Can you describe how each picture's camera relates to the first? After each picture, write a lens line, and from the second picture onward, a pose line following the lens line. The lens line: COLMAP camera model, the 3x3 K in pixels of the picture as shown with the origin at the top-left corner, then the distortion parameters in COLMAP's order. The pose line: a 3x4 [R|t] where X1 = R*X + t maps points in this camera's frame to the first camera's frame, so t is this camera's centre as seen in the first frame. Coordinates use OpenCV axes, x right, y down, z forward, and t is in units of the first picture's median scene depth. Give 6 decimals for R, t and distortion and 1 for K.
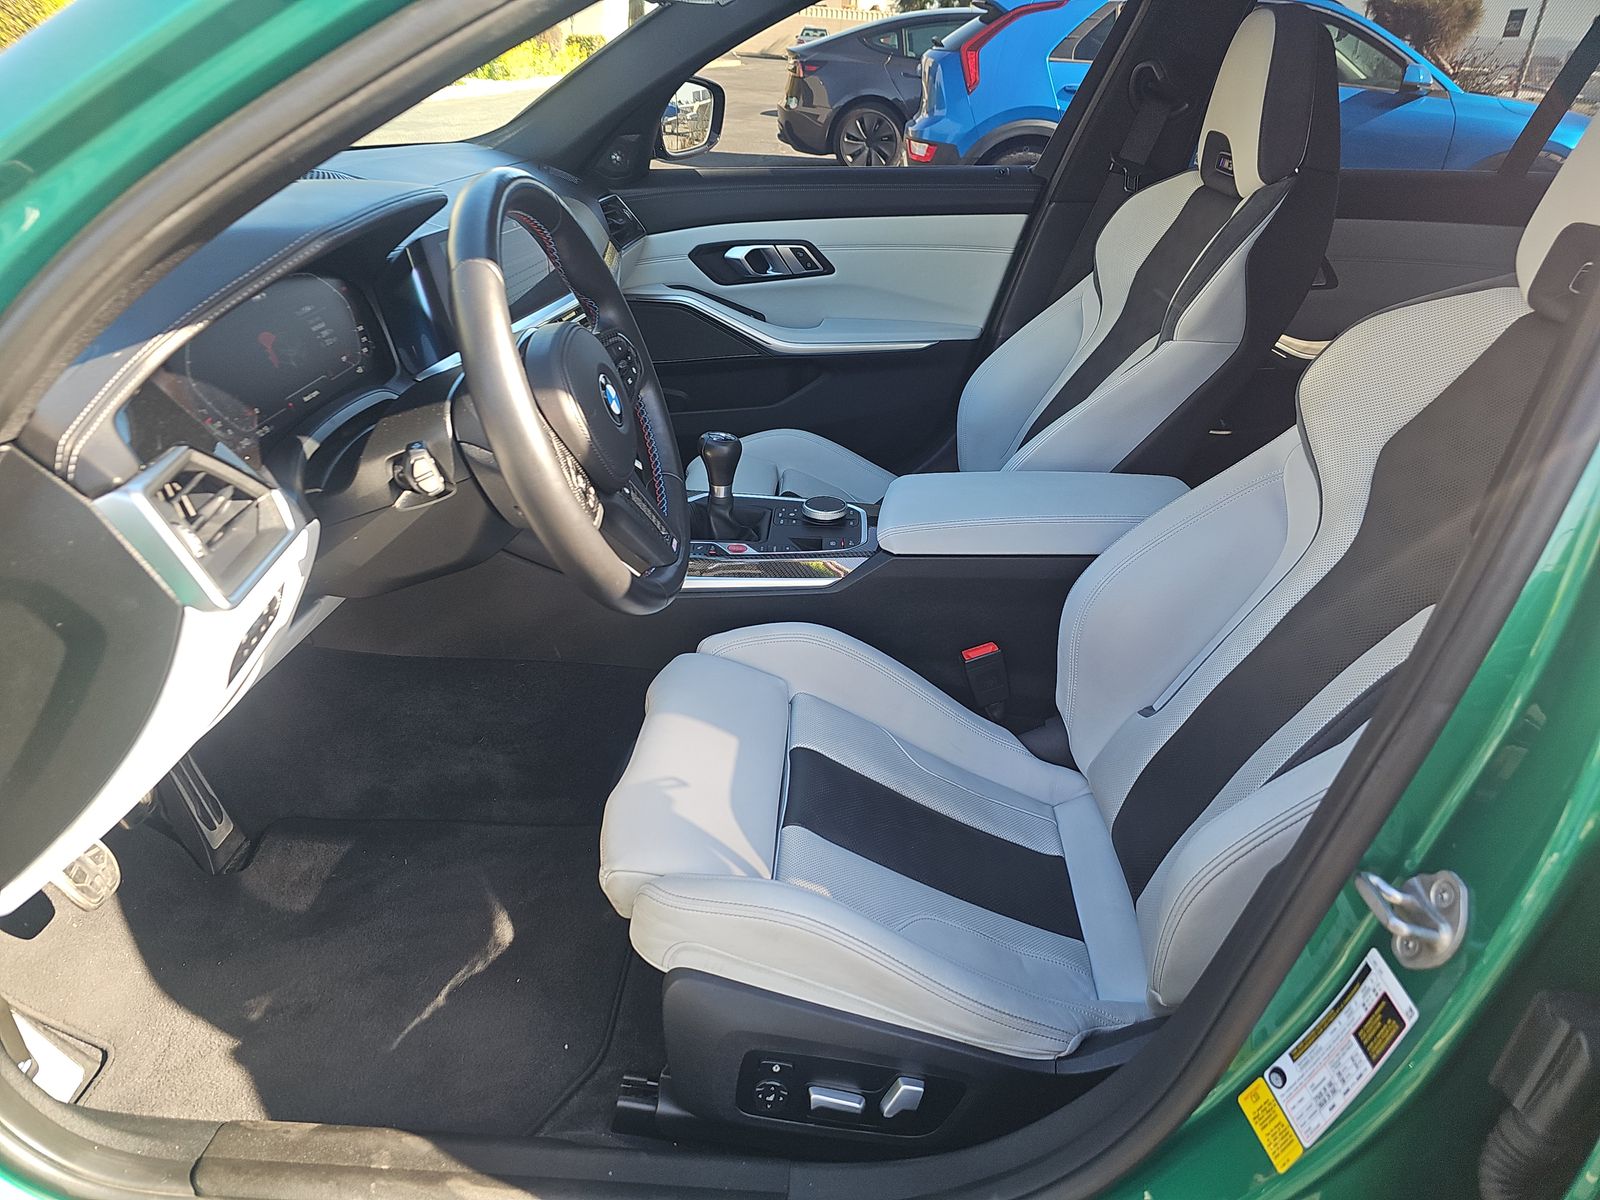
lens RADIAL K [[1080.0, 0, 800.0], [0, 1080.0, 600.0], [0, 0, 1]] dist [0.016041, -0.028684]
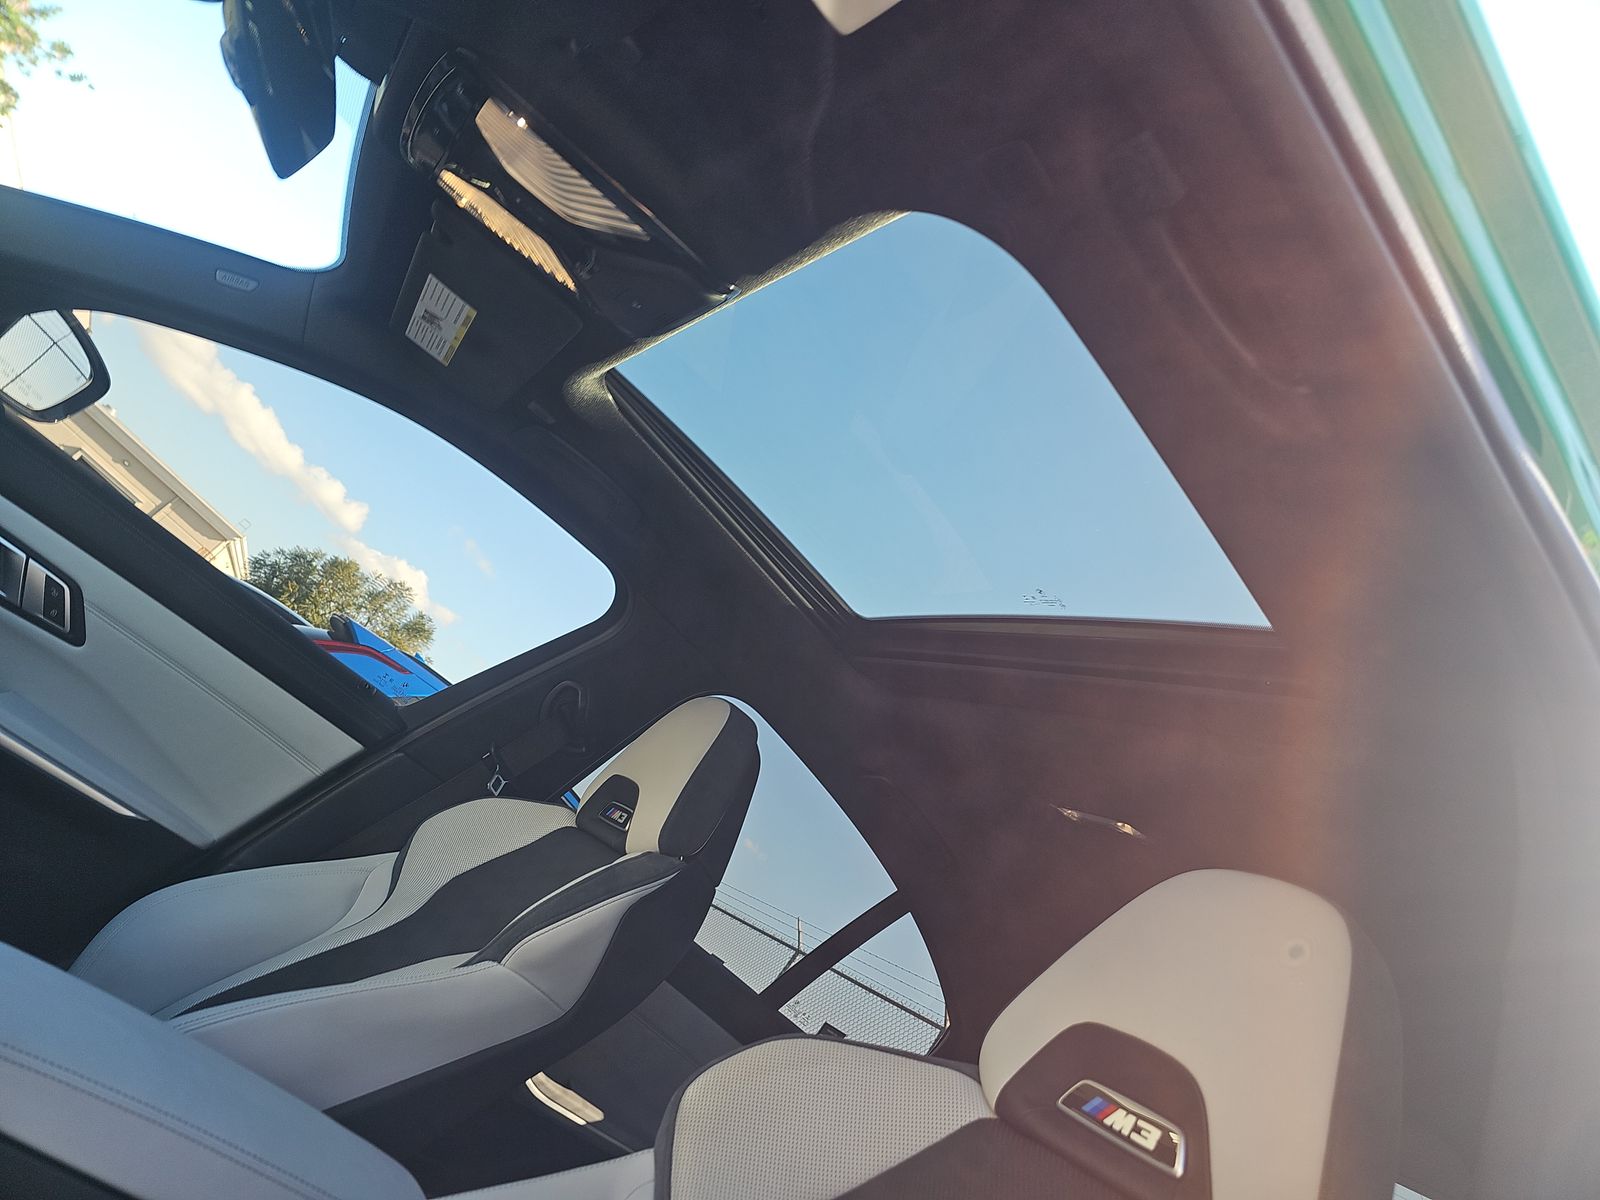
lens RADIAL K [[1080.0, 0, 800.0], [0, 1080.0, 600.0], [0, 0, 1]] dist [0.016041, -0.028684]
pose [[0.638845, 0.642748, 0.422791, 0.017494], [-0.254670, 0.695248, -0.672141, 0.016343], [-0.725962, 0.321721, 0.607845, 0.304972]]
